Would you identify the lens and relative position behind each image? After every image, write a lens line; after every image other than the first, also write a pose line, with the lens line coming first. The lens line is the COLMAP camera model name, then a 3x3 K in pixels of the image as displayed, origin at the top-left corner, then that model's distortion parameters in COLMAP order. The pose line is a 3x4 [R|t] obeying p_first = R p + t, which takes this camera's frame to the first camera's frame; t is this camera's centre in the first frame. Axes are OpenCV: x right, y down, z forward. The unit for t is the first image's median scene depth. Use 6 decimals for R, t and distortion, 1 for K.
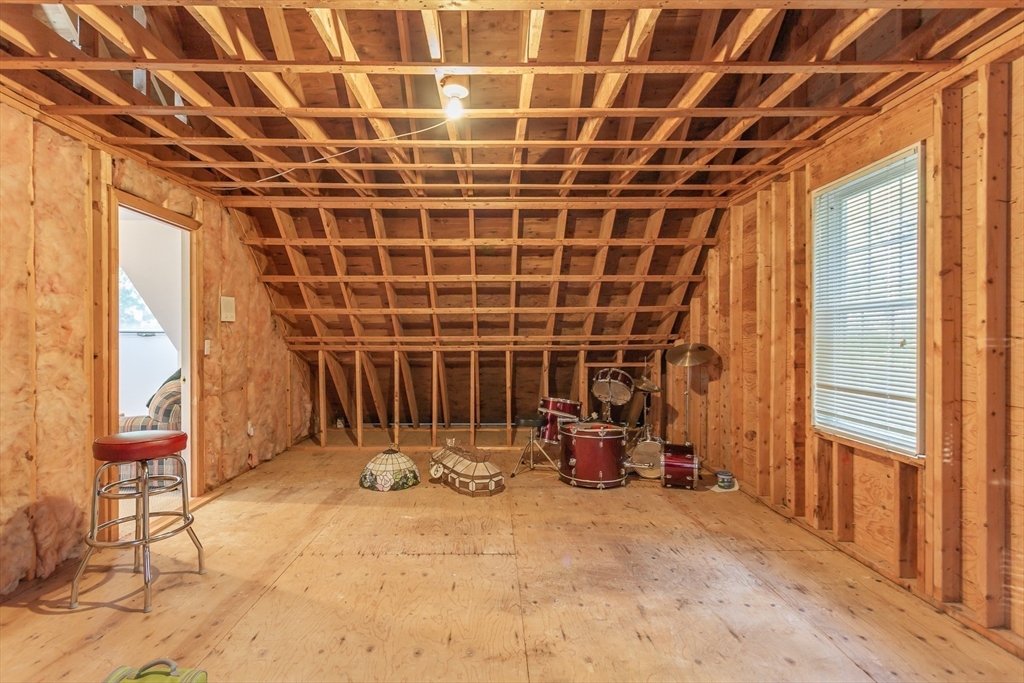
lens RADIAL K [[488.0, 0, 501.3], [0, 488.0, 340.5], [0, 0, 1]] dist [-0.001396, 0.001541]
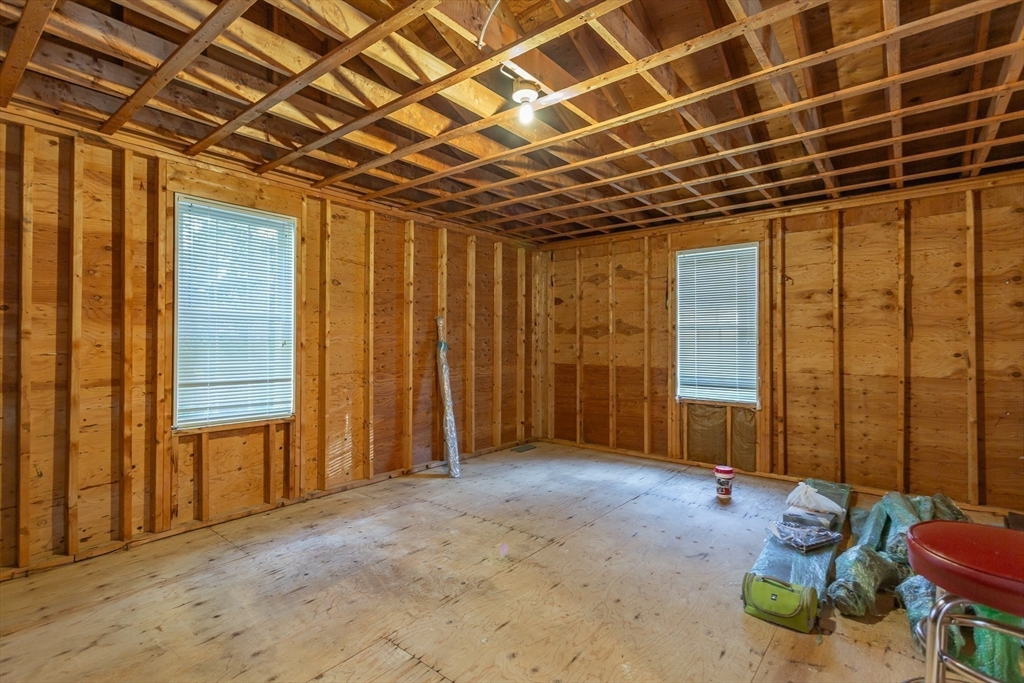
lens RADIAL K [[488.0, 0, 505.3], [0, 488.0, 340.0], [0, 0, 1]] dist [-0.001396, 0.001541]
pose [[-0.754487, 0.000553, 0.656315, -0.704496], [-0.000747, 0.999998, -0.001701, -0.003594], [-0.656315, -0.001774, -0.754485, 1.734169]]
